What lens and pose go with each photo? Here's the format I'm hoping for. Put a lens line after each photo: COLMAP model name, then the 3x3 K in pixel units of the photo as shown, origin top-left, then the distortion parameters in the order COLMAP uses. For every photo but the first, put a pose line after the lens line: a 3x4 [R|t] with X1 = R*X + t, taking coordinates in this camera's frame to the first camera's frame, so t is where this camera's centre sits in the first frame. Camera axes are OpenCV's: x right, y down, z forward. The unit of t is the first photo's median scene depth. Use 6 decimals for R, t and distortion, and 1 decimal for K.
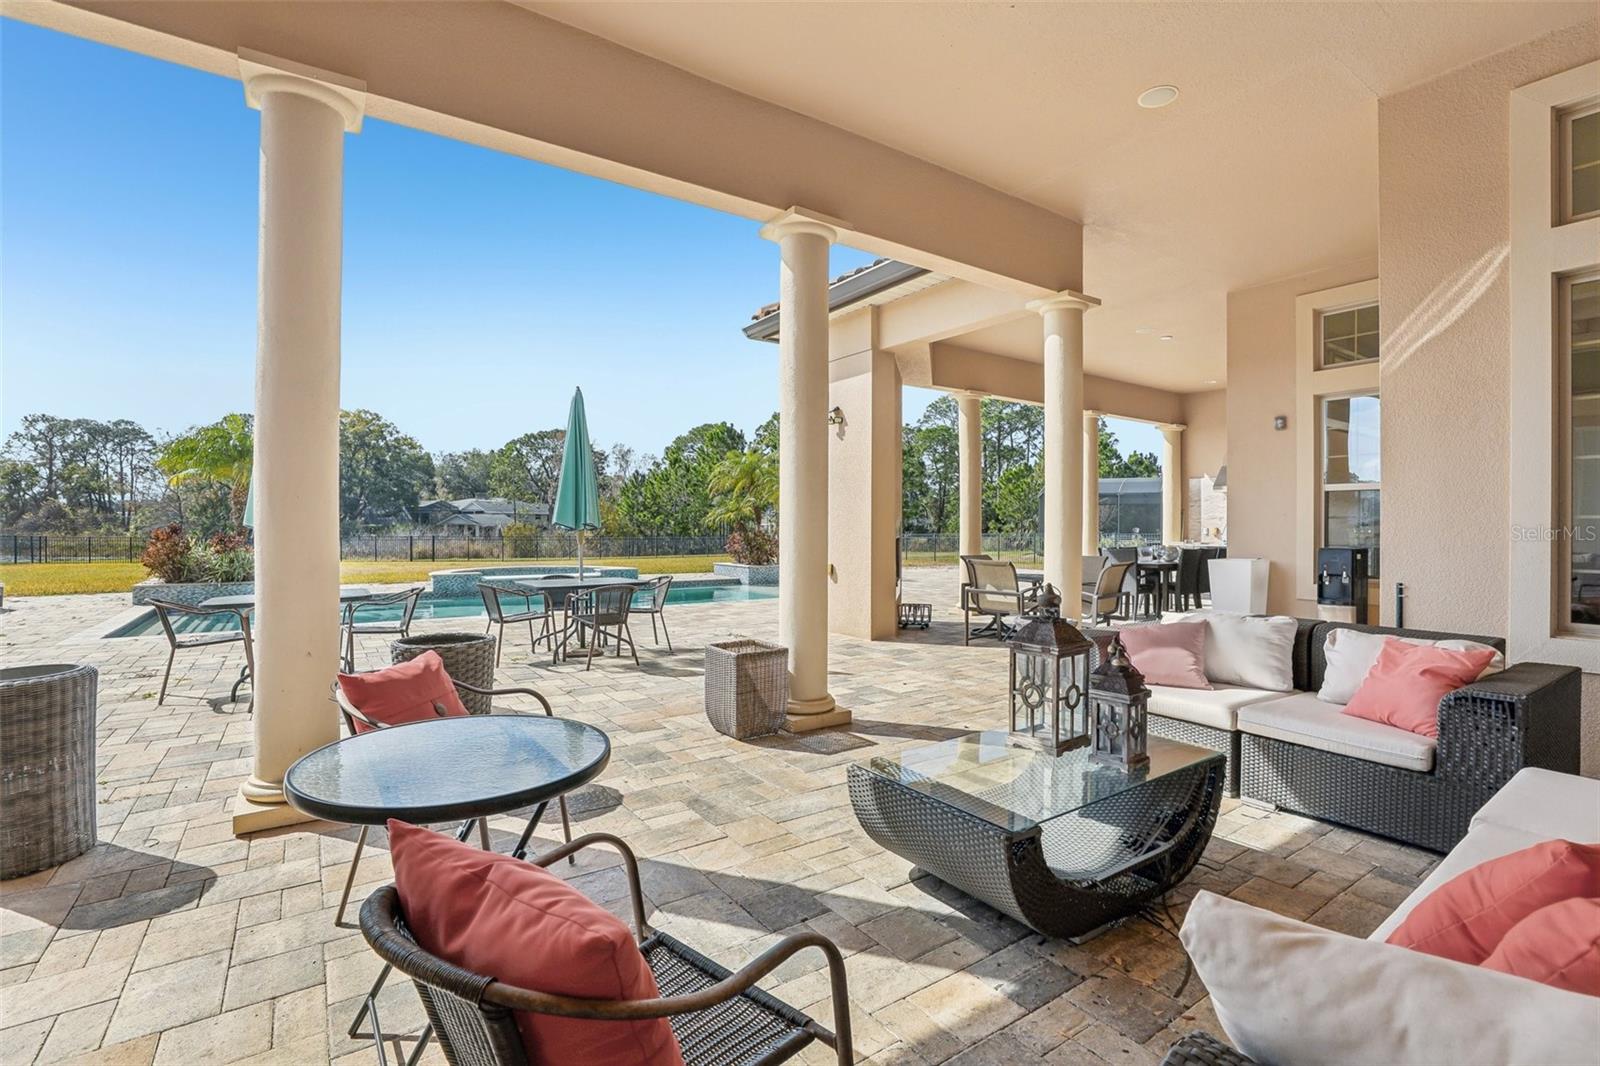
lens RADIAL K [[742.9, 0, 801.1], [0, 742.9, 537.9], [0, 0, 1]] dist [-0.042560, 0.010720]
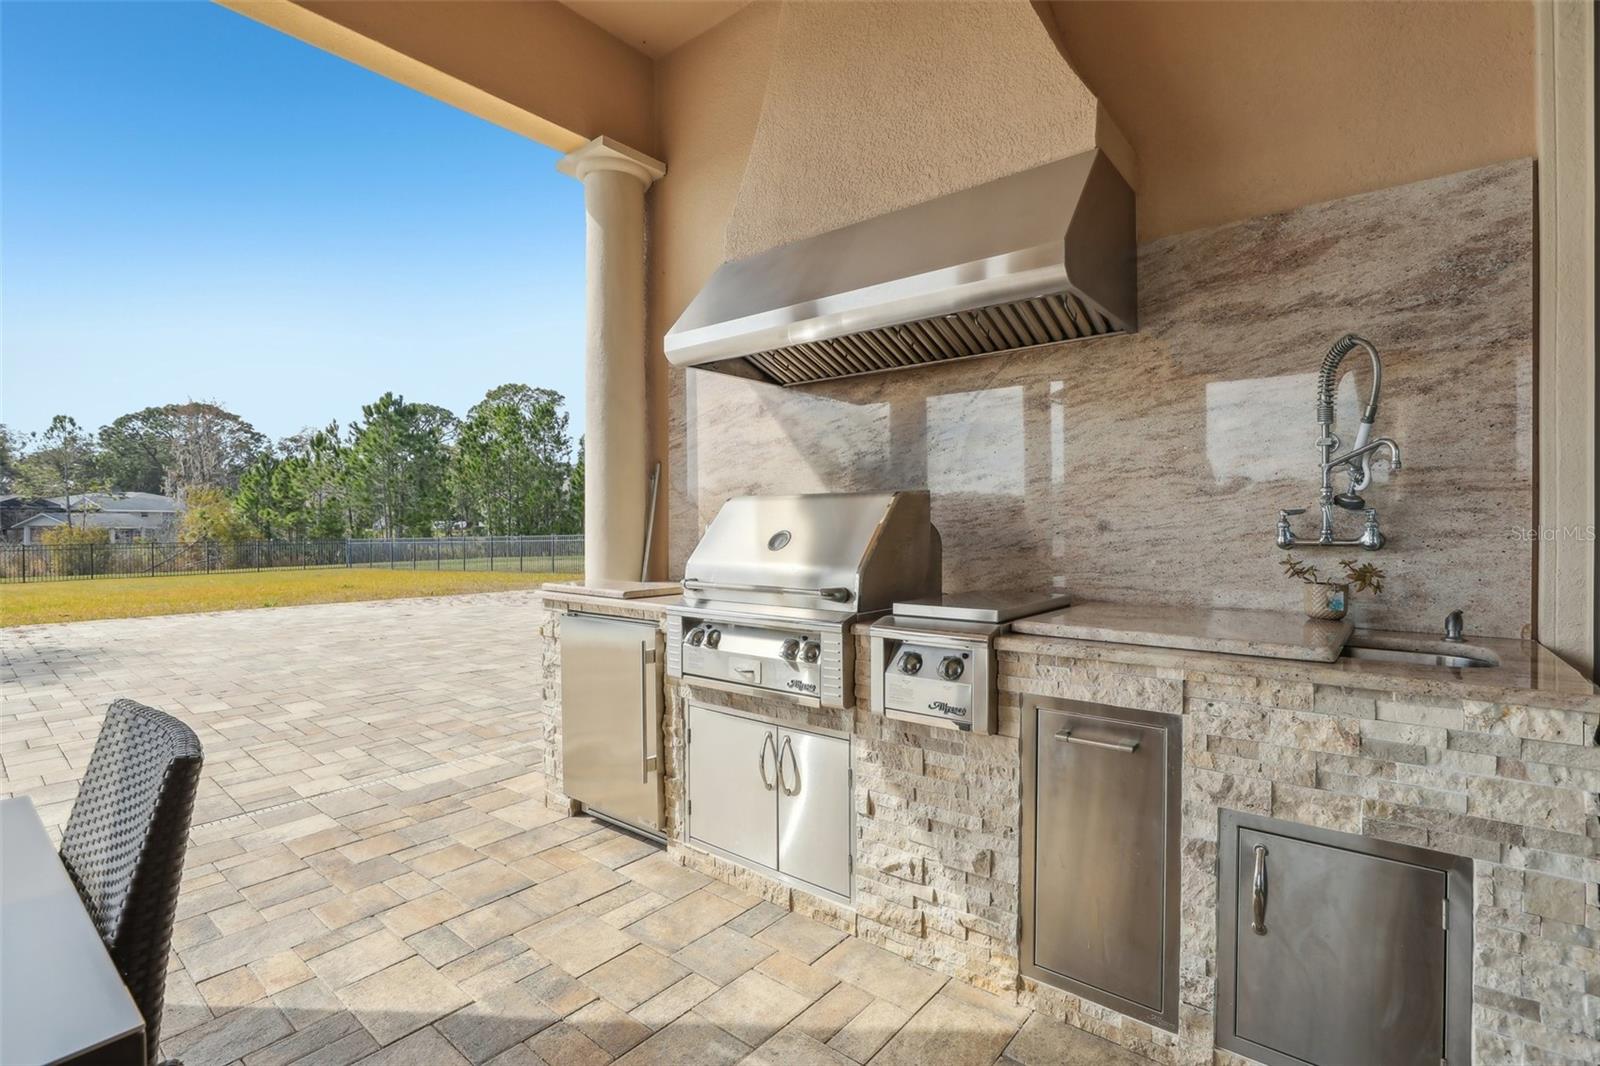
lens RADIAL K [[742.9, 0, 801.4], [0, 742.9, 524.2], [0, 0, 1]] dist [-0.042560, 0.010720]
pose [[0.958463, -0.009776, 0.285049, 0.064448], [0.014002, 0.999820, -0.012793, -0.001507], [-0.284873, 0.016252, 0.958427, 0.099466]]
